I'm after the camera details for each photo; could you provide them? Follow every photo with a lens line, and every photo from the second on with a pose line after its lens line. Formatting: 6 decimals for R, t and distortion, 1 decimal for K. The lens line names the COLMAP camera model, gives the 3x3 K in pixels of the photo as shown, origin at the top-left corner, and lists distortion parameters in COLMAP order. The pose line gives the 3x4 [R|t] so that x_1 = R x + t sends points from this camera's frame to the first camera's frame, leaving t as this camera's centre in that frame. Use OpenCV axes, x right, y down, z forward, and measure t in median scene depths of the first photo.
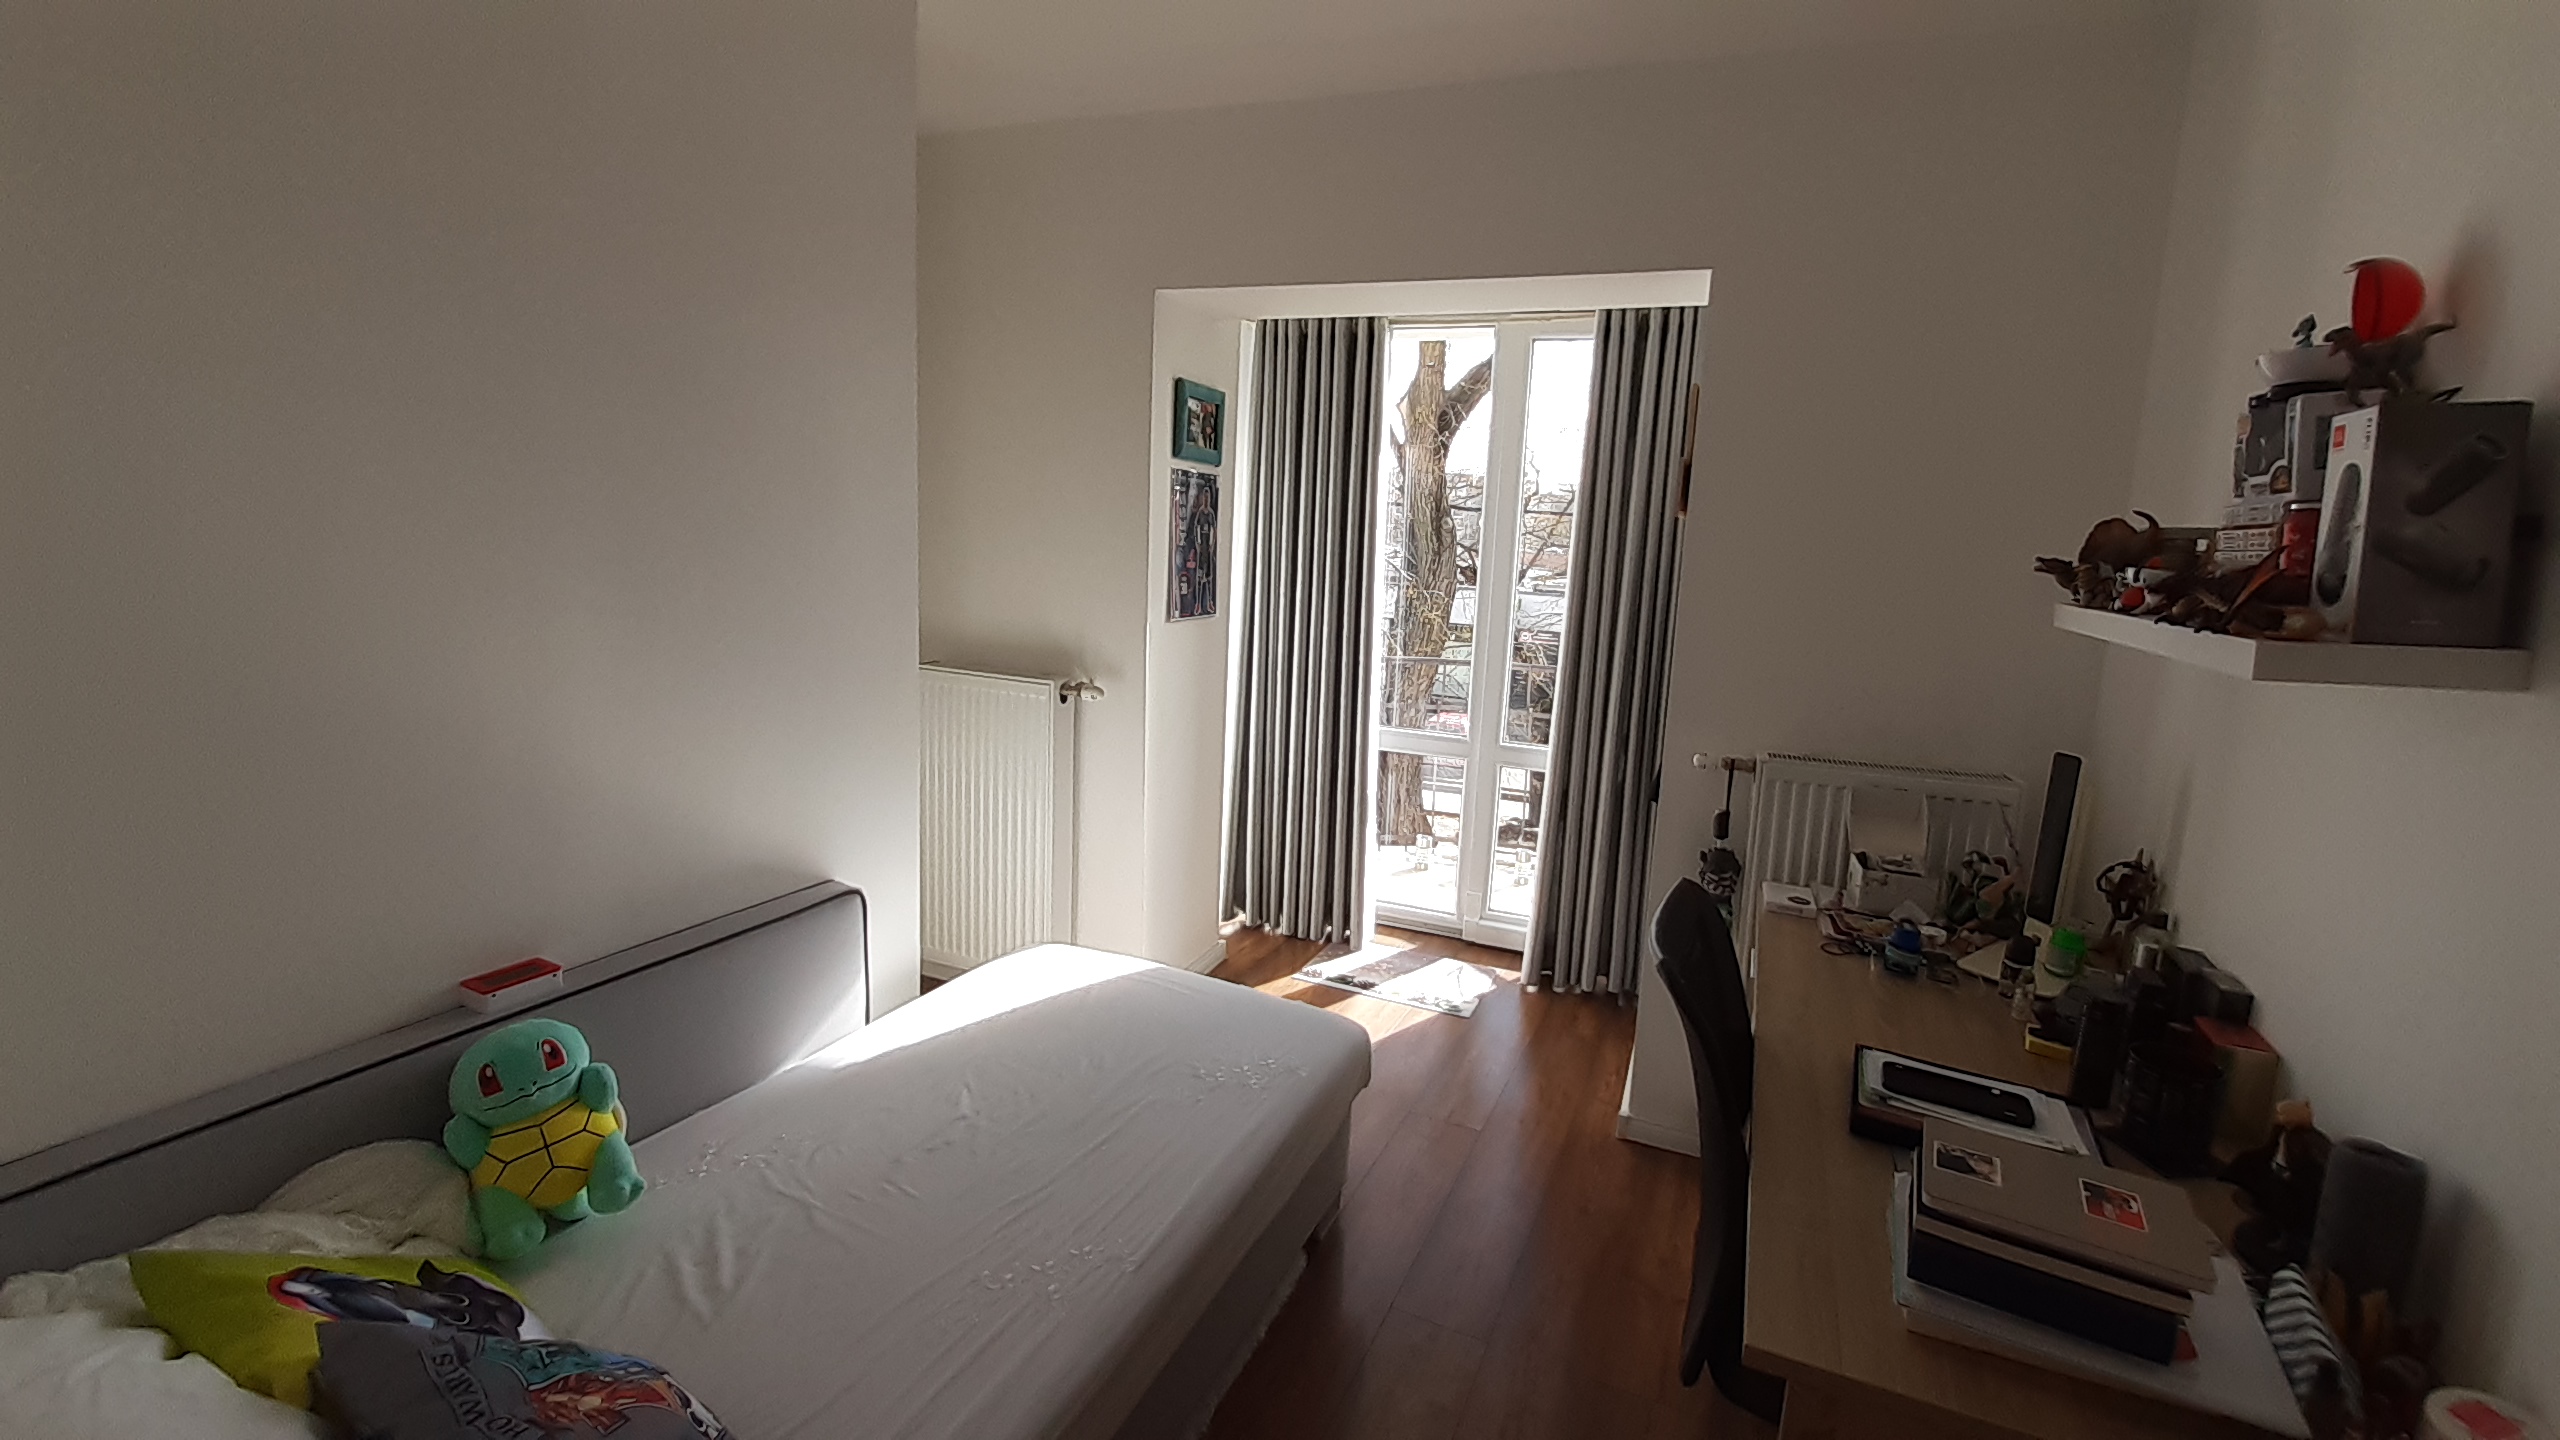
lens RADIAL K [[1041.2, 0, 1335.6], [0, 1041.2, 702.0], [0, 0, 1]] dist [0.032027, -0.020294]
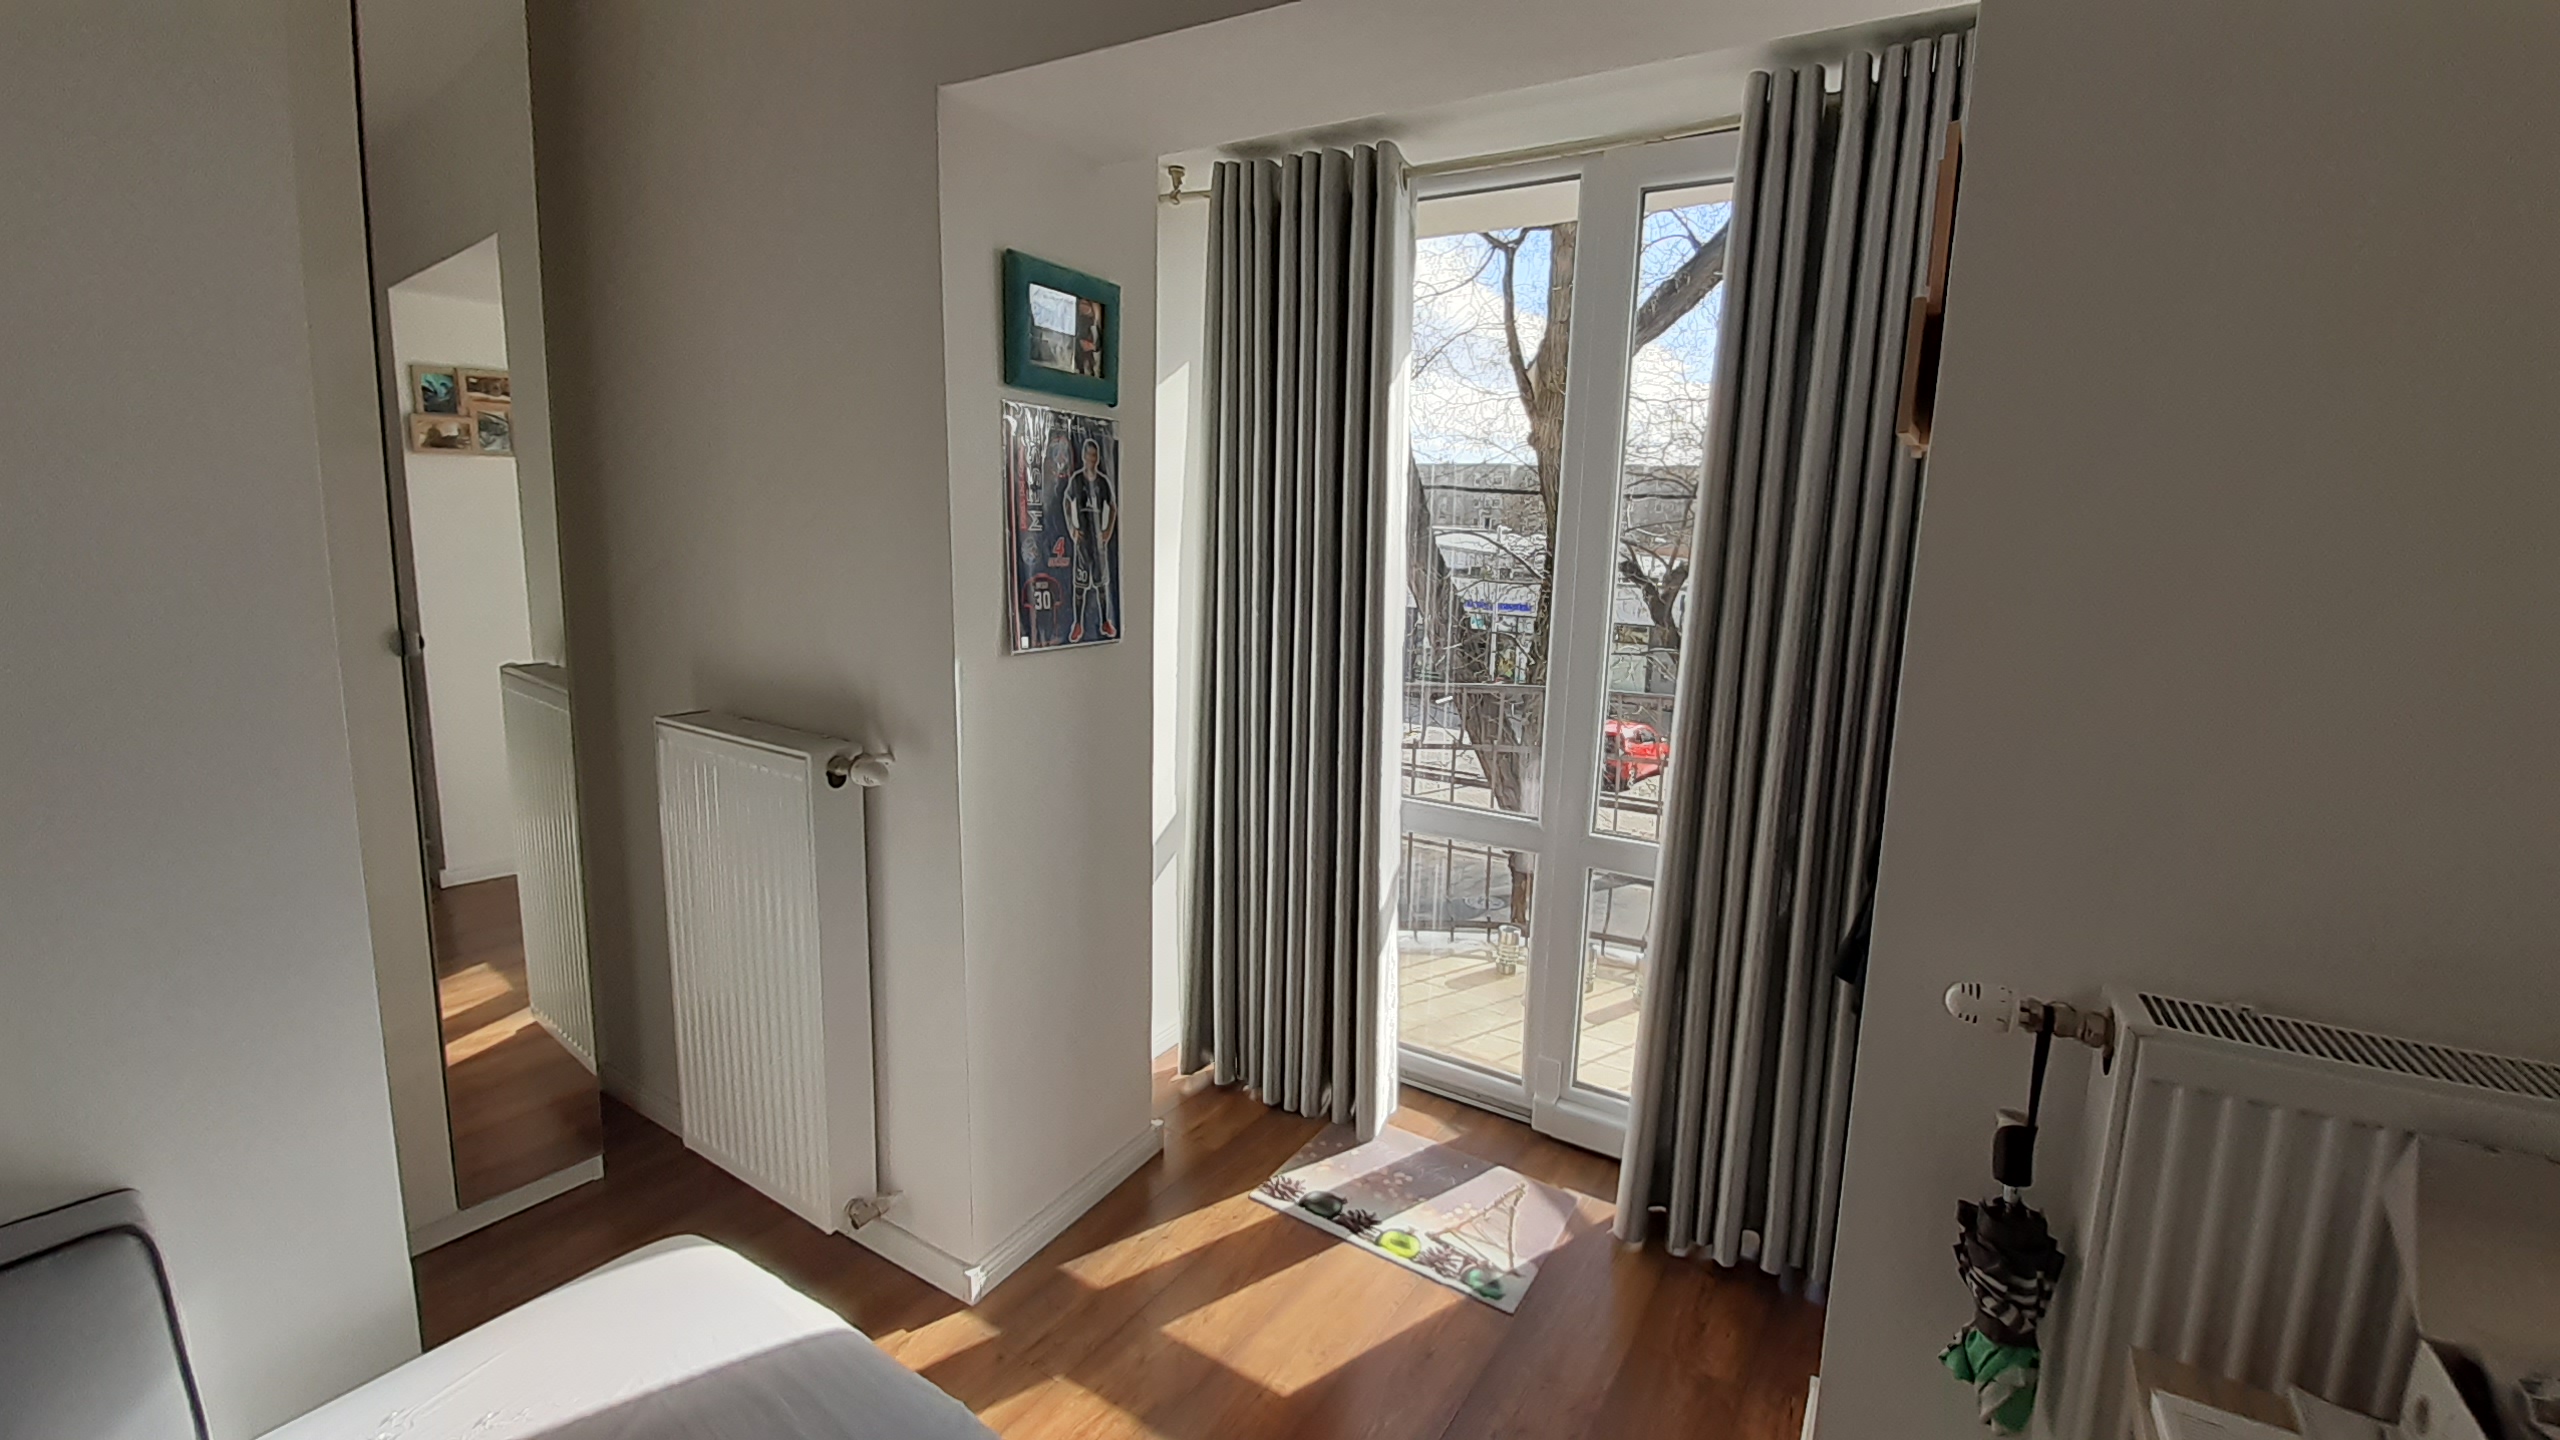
lens RADIAL K [[1041.2, 0, 1335.6], [0, 1041.2, 702.0], [0, 0, 1]] dist [0.032027, -0.020294]
pose [[0.988034, 0.006400, -0.154102, 0.111174], [-0.006241, 0.999979, 0.001512, -0.045099], [0.154108, -0.000532, 0.988054, 0.368591]]
